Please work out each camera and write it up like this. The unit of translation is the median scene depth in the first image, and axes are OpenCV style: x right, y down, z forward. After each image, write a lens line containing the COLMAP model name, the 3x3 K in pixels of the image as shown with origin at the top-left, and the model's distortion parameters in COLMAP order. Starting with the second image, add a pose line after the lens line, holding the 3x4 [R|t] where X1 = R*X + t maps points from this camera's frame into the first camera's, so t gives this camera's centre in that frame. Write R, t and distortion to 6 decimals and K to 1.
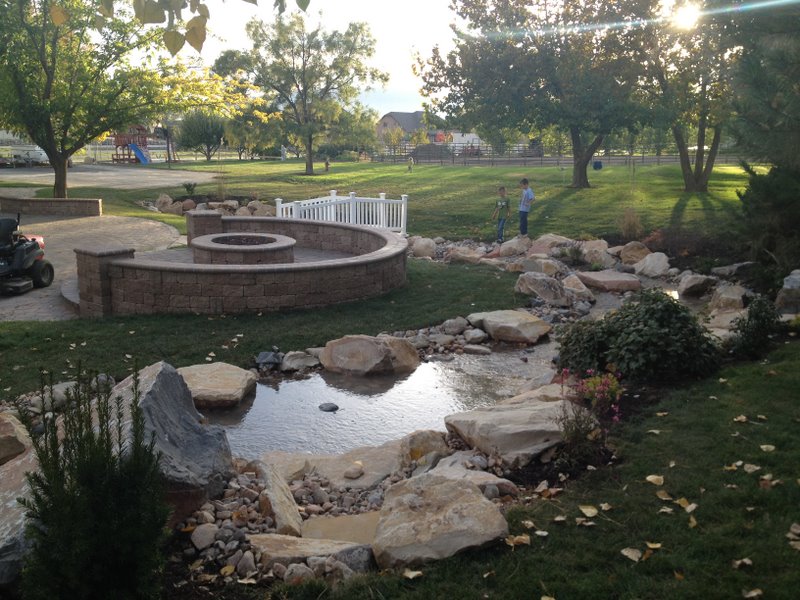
lens RADIAL K [[745.8, 0, 395.8], [0, 745.8, 293.0], [0, 0, 1]] dist [0.140116, -0.297092]
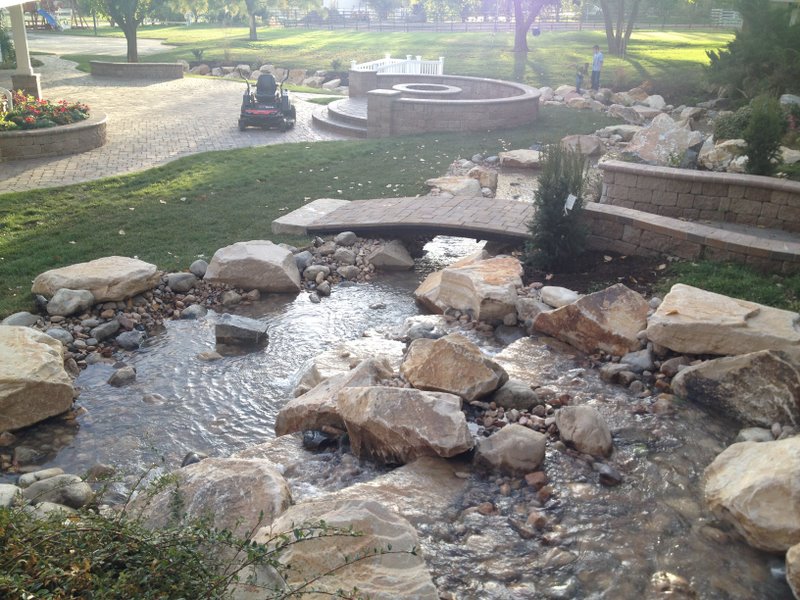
lens RADIAL K [[745.8, 0, 395.8], [0, 745.8, 293.0], [0, 0, 1]] dist [0.140116, -0.297092]
pose [[0.978190, -0.068317, 0.196155, -0.461152], [0.034859, 0.984964, 0.169207, 0.059075], [-0.204765, -0.158679, 0.965864, -0.380156]]
